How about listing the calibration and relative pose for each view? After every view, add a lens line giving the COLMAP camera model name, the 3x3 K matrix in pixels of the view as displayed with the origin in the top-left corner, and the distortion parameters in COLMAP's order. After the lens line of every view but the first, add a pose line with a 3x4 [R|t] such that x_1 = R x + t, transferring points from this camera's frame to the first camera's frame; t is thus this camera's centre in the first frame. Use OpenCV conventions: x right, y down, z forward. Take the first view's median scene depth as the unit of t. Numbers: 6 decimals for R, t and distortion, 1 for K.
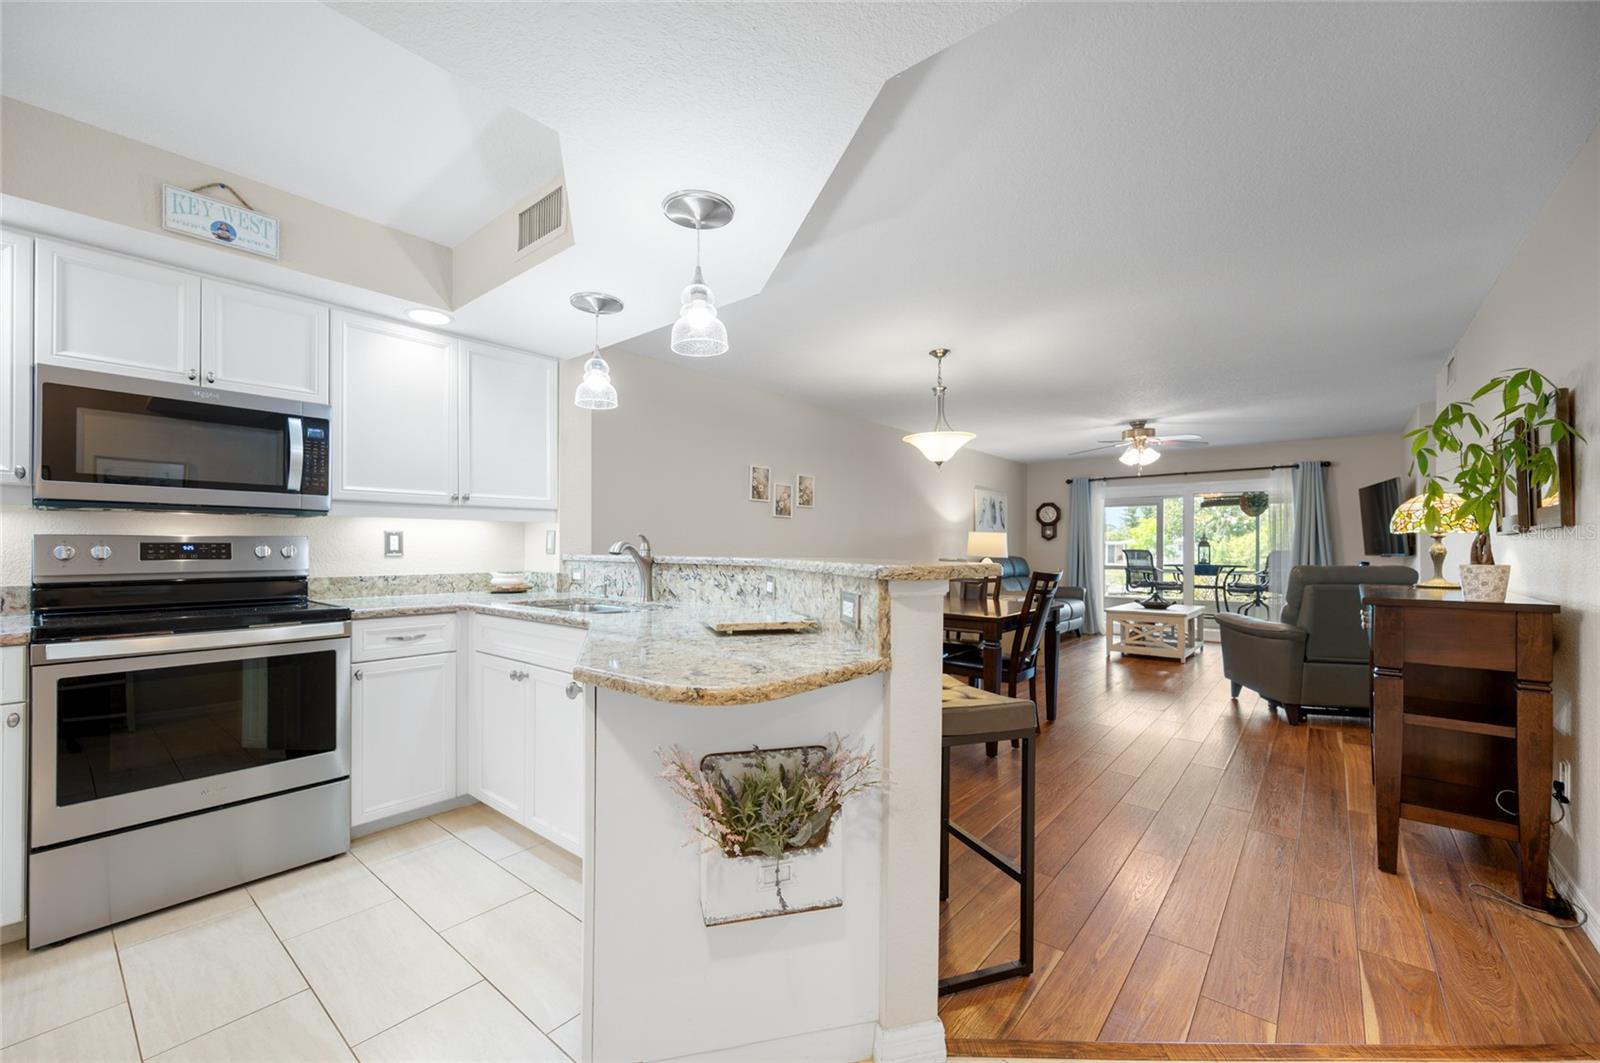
lens RADIAL K [[640.3, 0, 790.1], [0, 640.3, 545.0], [0, 0, 1]] dist [-0.000230, 0.000058]
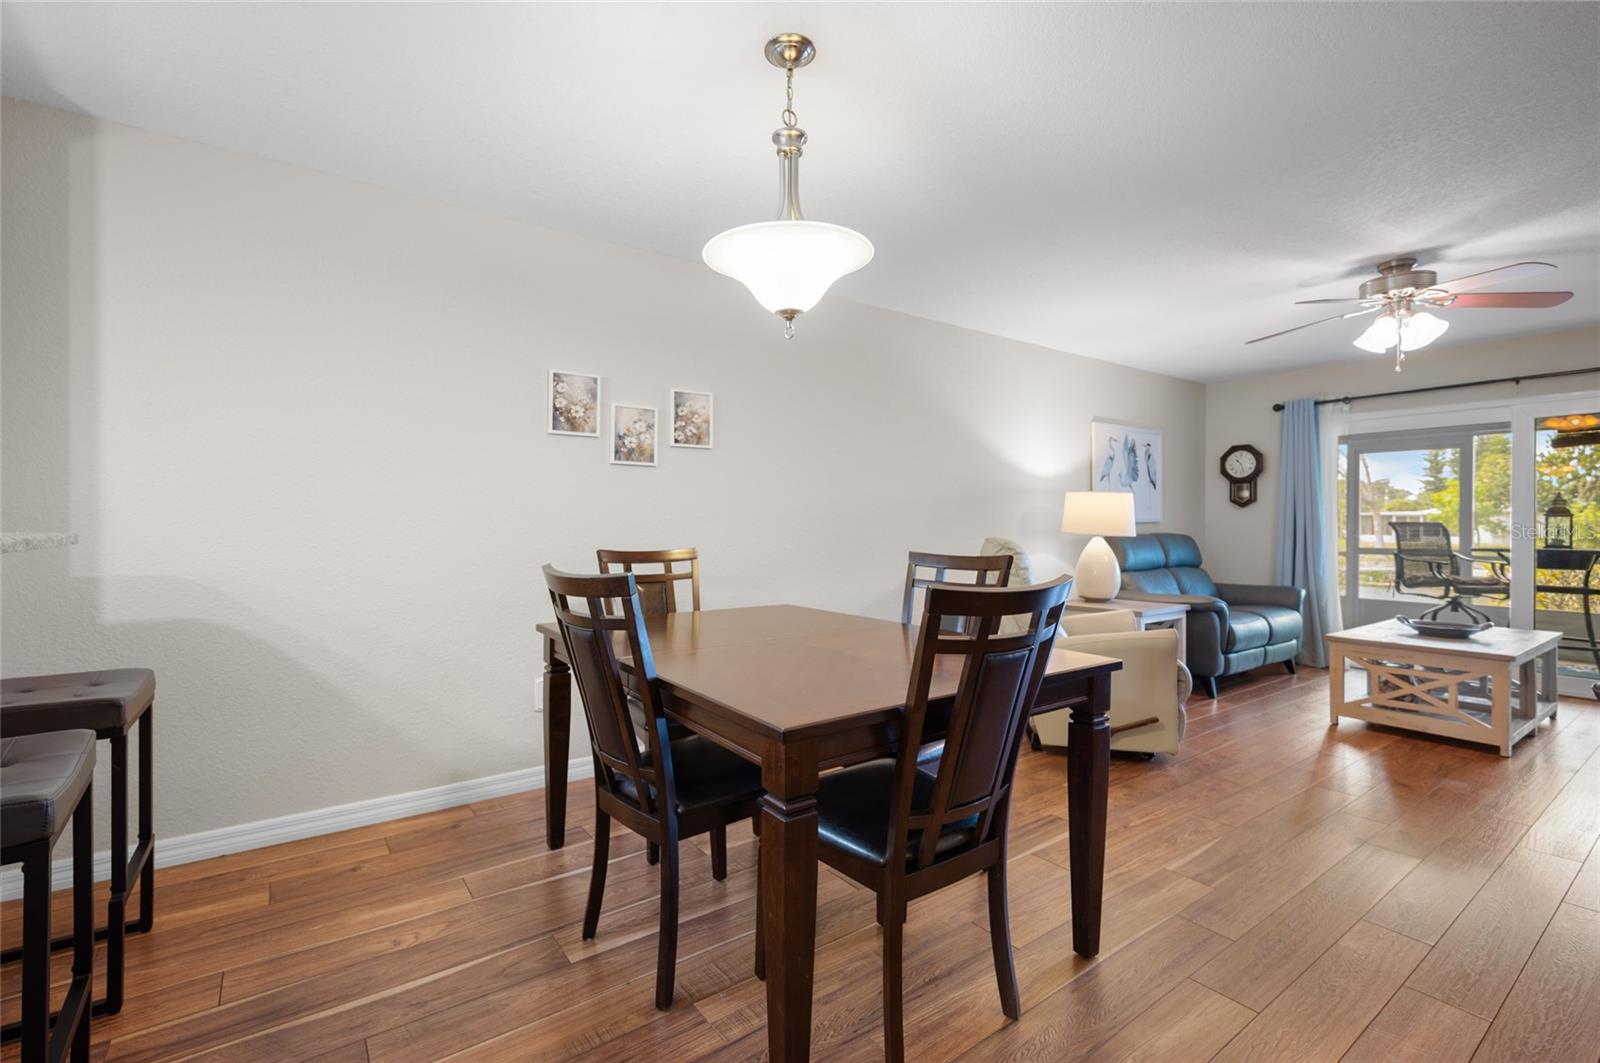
lens RADIAL K [[710.4, 0, 791.7], [0, 710.4, 522.8], [0, 0, 1]] dist [-0.000869, -0.000323]
pose [[0.969390, -0.001885, -0.245518, 0.271164], [0.003334, 0.999979, 0.005487, 0.004365], [0.245503, -0.006138, 0.969377, 0.425770]]
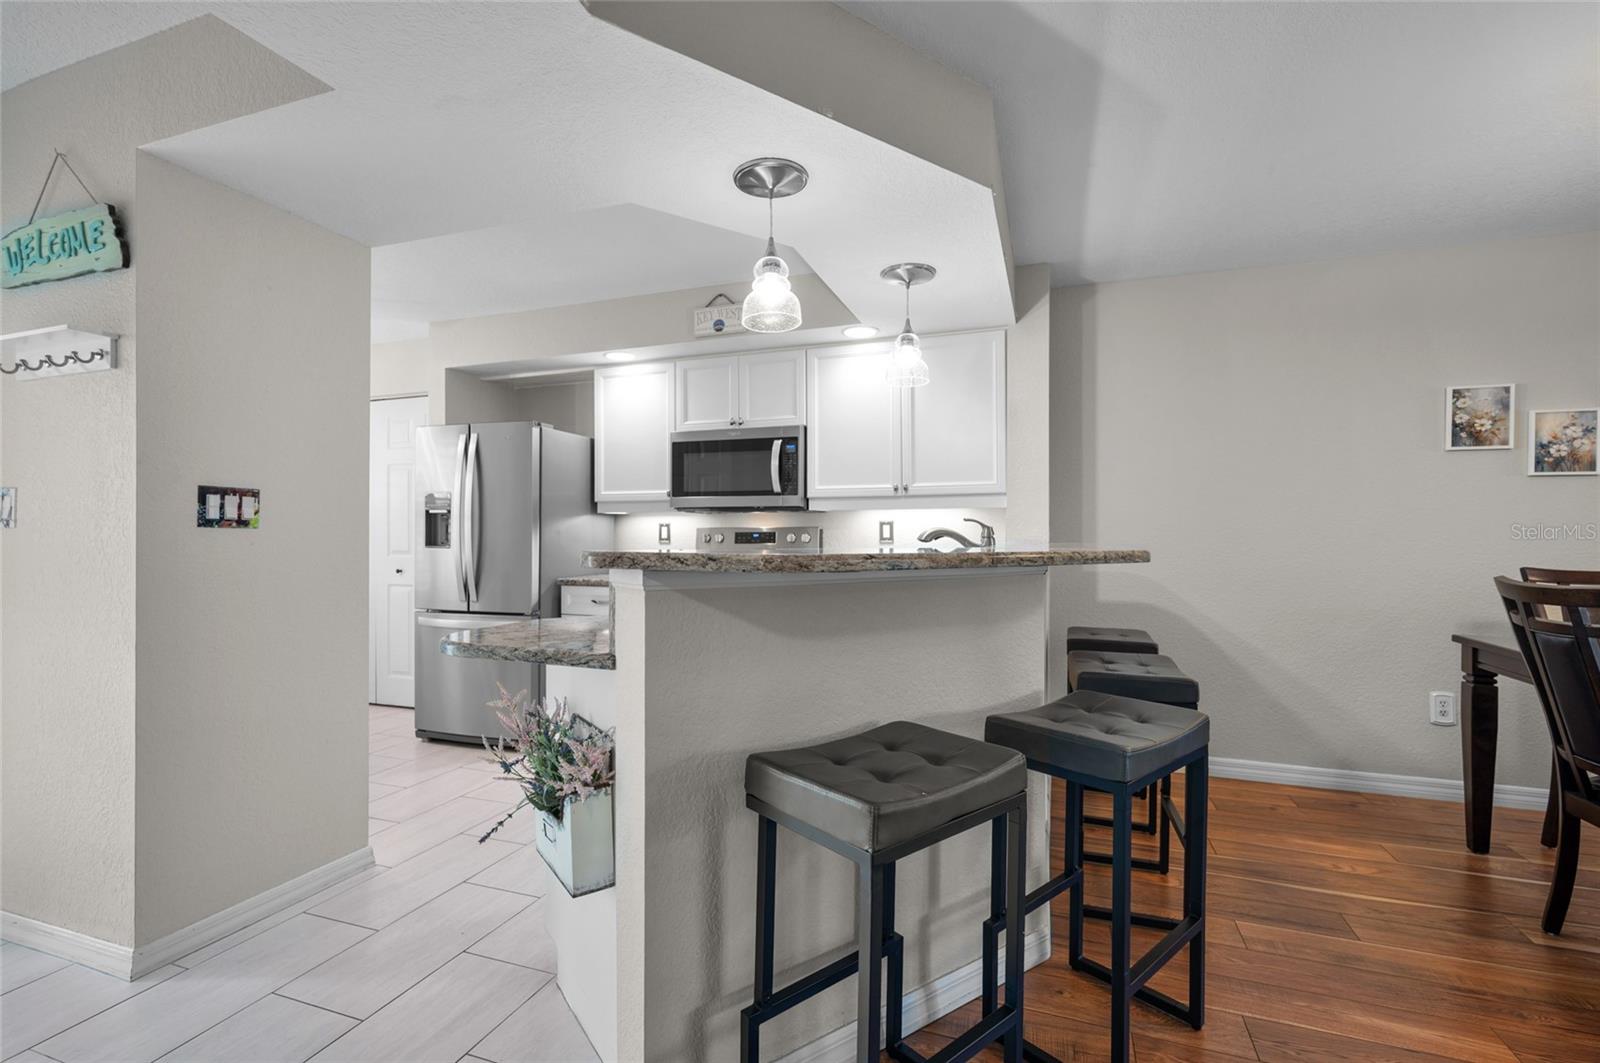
lens RADIAL K [[718.8, 0, 796.2], [0, 718.8, 531.8], [0, 0, 1]] dist [-0.000474, 0.000230]
pose [[0.345234, -0.007365, -0.938488, 0.306534], [0.002874, 0.999973, -0.006791, 0.003422], [0.938512, -0.000353, 0.345246, 0.234407]]
